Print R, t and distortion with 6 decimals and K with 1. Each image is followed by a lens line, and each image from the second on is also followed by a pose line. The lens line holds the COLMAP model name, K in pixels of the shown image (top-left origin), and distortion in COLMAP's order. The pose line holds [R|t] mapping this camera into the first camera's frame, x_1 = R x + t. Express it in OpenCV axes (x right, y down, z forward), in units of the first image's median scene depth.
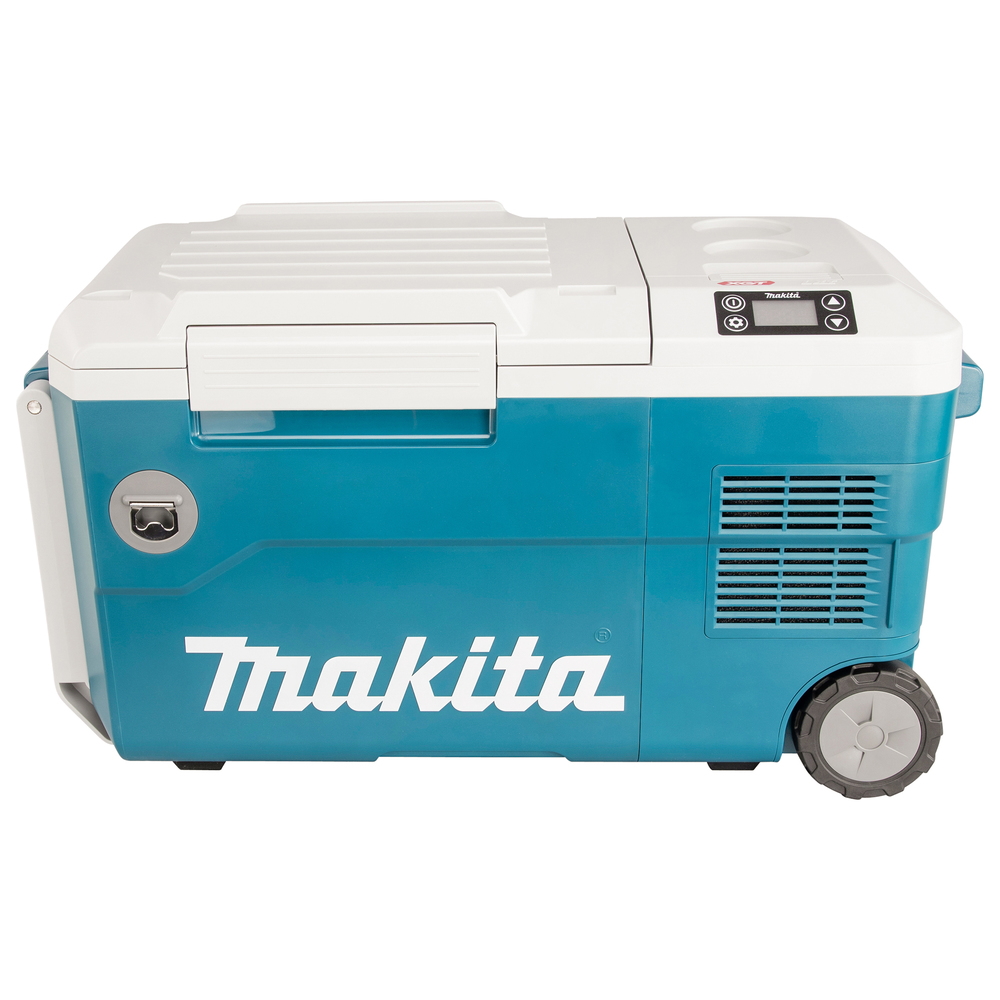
lens RADIAL K [[1921.3, 0, 500.1], [0, 1921.3, 610.5], [0, 0, 1]] dist [-0.018185, -0.143771]
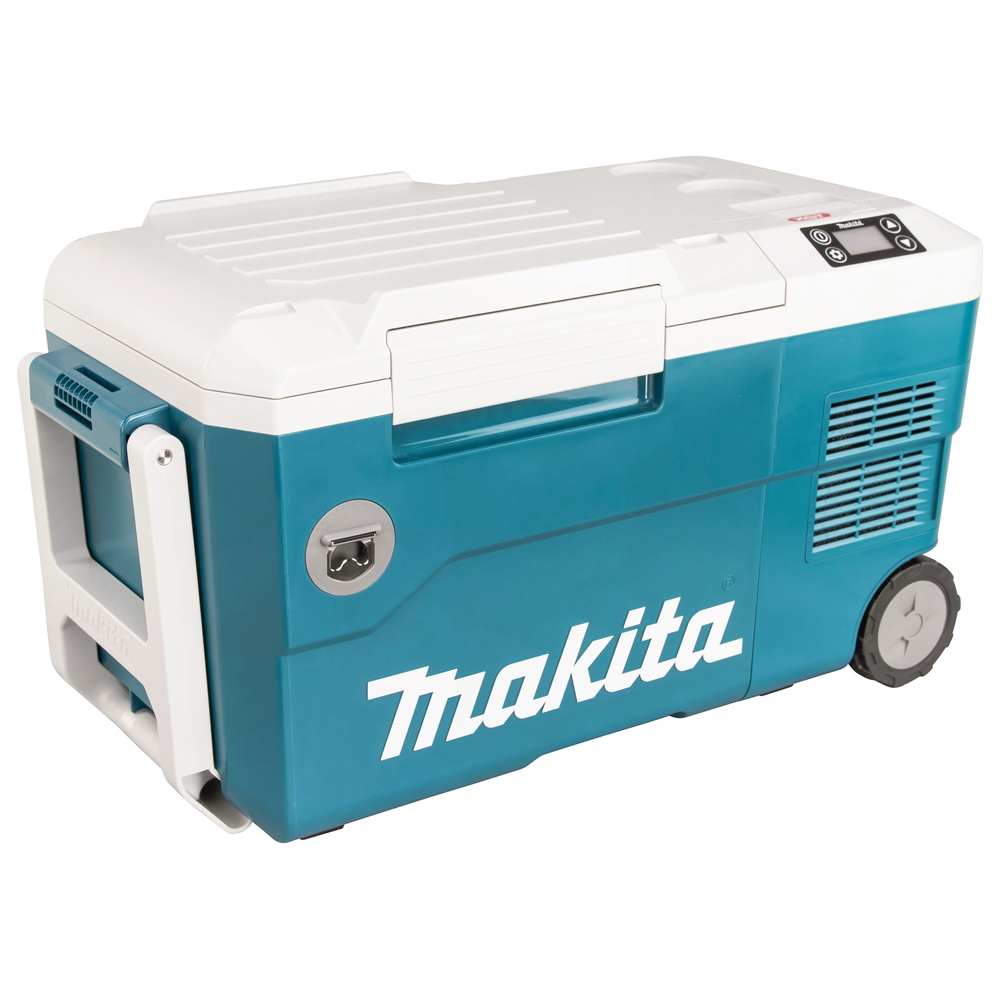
lens RADIAL K [[1921.3, 0, 500.1], [0, 1921.3, 610.5], [0, 0, 1]] dist [-0.018185, -0.143771]
pose [[0.822088, -0.215937, 0.526823, -0.573988], [0.208202, 0.975219, 0.074836, -0.072455], [-0.529928, 0.048164, 0.846674, 0.212167]]
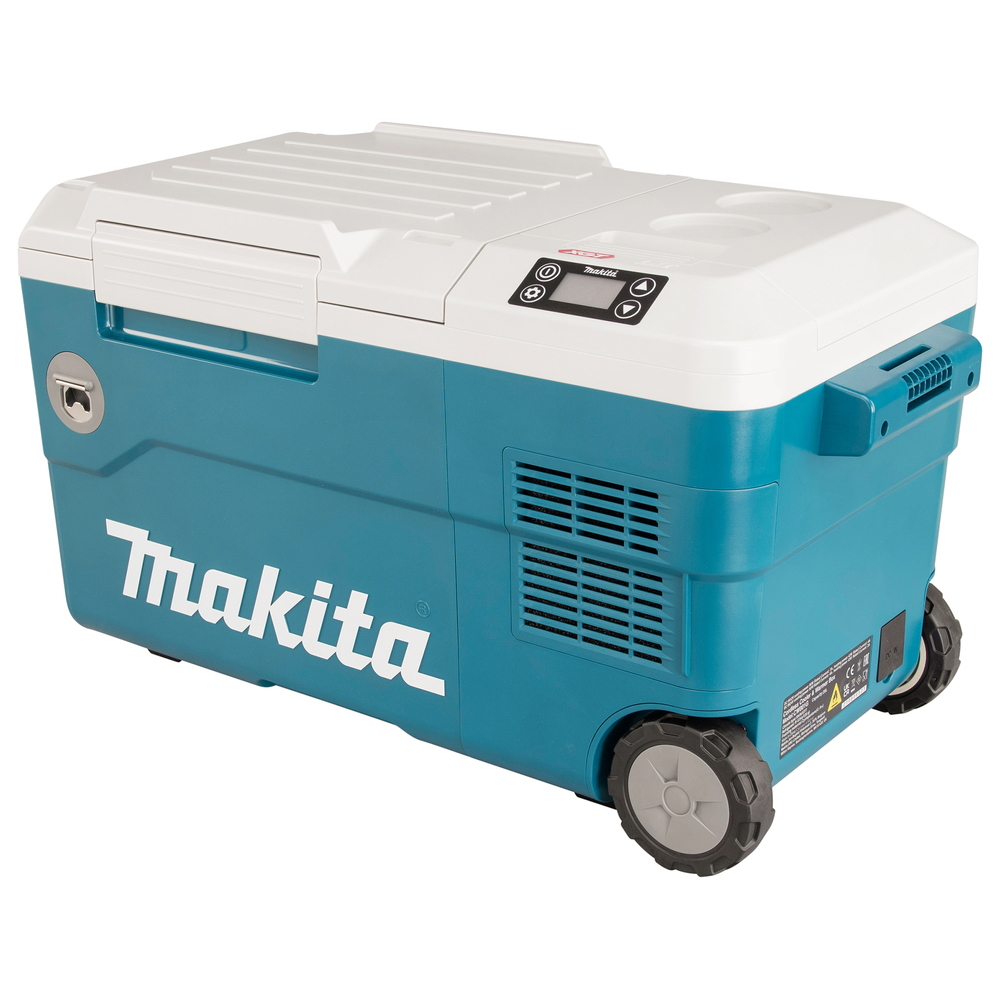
lens RADIAL K [[2001.6, 0, 500.0], [0, 2001.6, 500.0], [0, 0, 1]] dist [-0.010808, -0.082677]
pose [[0.817679, 0.200081, -0.539785, 0.591249], [-0.216935, 0.975628, 0.033017, -0.077788], [0.533236, 0.090101, 0.841155, 0.201493]]
